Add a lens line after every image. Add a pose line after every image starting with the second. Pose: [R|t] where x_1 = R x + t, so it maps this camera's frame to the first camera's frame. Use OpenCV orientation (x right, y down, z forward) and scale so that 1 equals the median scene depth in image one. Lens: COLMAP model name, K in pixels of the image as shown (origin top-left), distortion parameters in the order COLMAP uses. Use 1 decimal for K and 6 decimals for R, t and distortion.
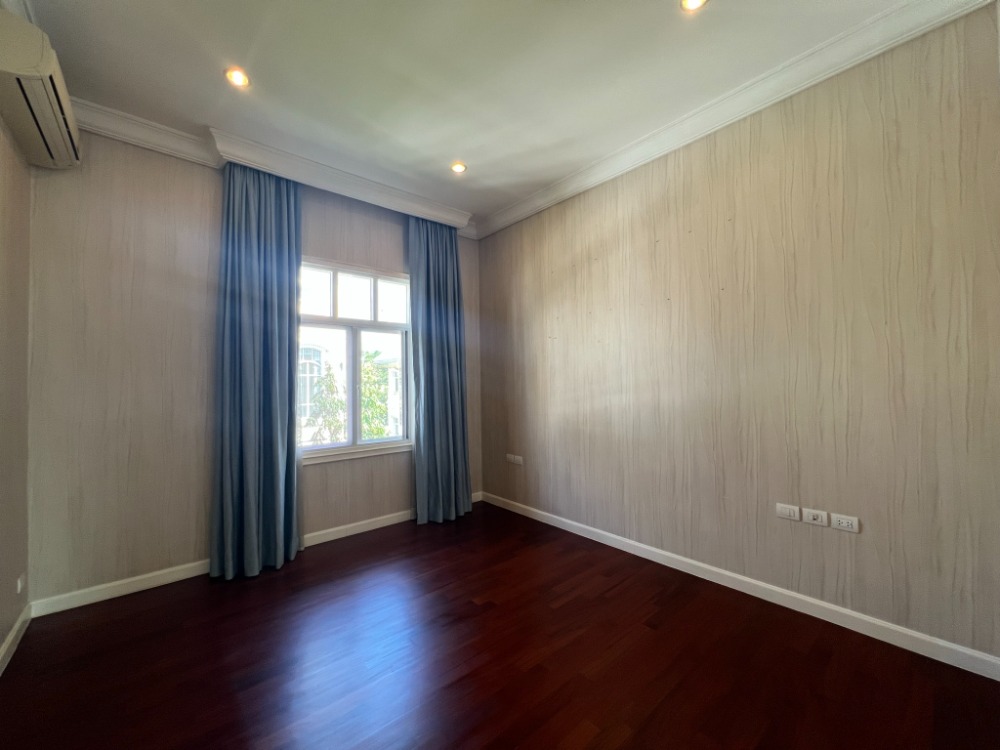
lens RADIAL K [[401.8, 0, 493.7], [0, 401.8, 374.9], [0, 0, 1]] dist [0.000543, 0.000232]
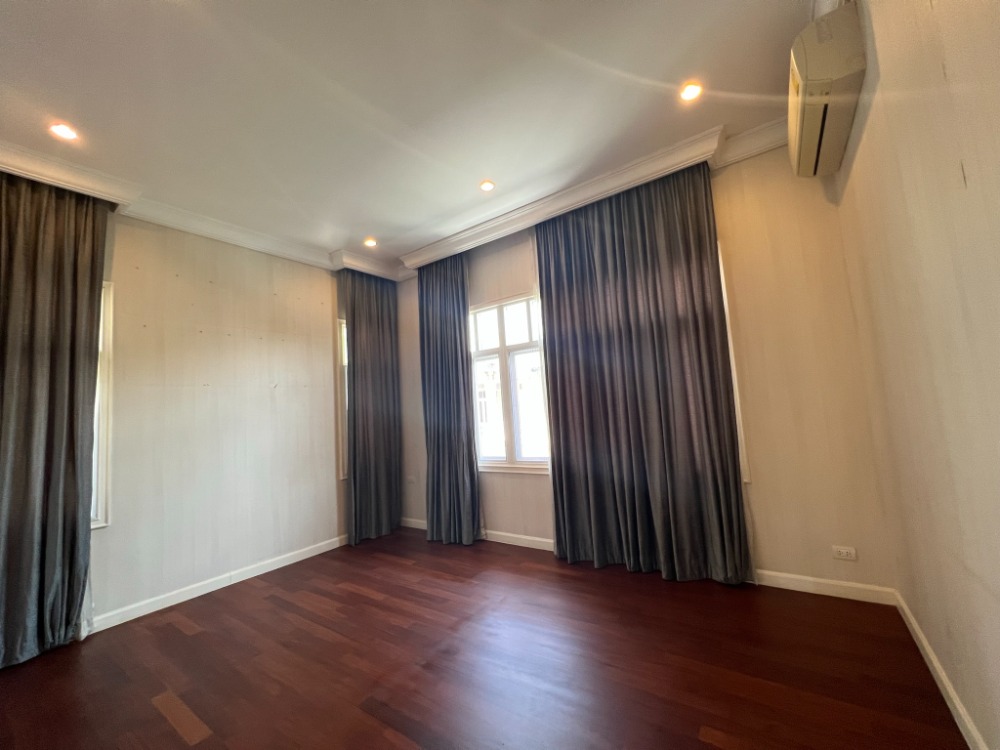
lens RADIAL K [[401.8, 0, 493.7], [0, 401.8, 374.9], [0, 0, 1]] dist [0.000543, 0.000232]
pose [[0.240570, -0.094660, -0.966005, 0.732776], [0.083843, 0.993540, -0.076478, 0.023896], [0.967004, -0.062595, 0.246952, 0.714130]]
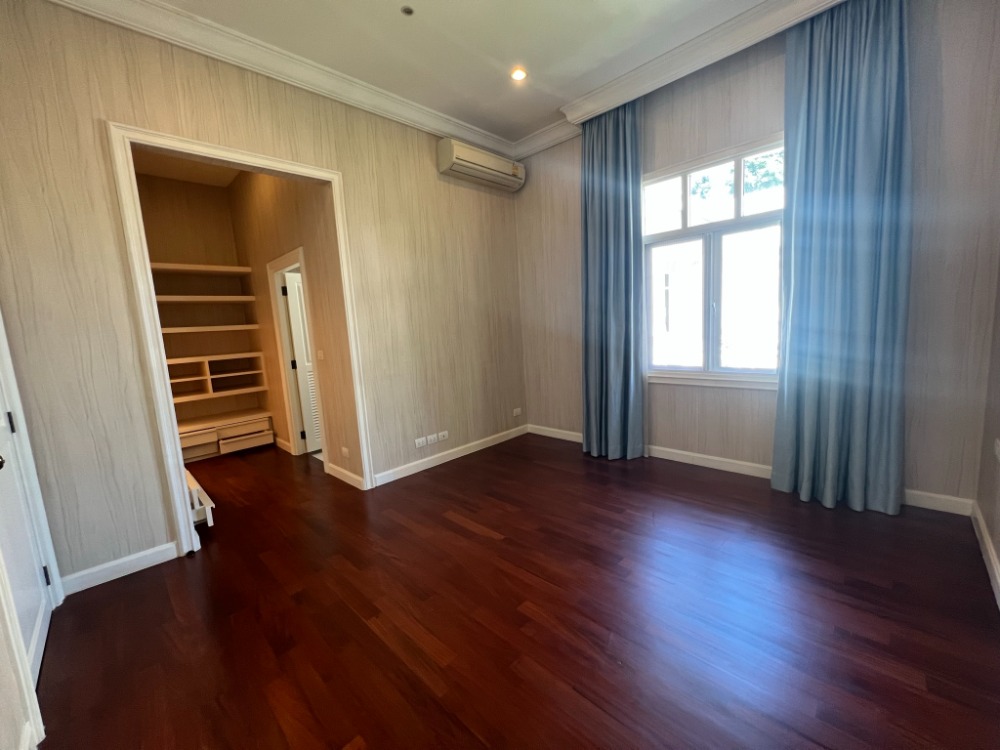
lens RADIAL K [[398.2, 0, 500.0], [0, 398.2, 375.0], [0, 0, 1]] dist [-0.000879, -0.000022]
pose [[0.085175, 0.136583, -0.986960, 0.497961], [0.078663, 0.986546, 0.143314, 0.021265], [0.993256, -0.089844, 0.073285, 0.492607]]
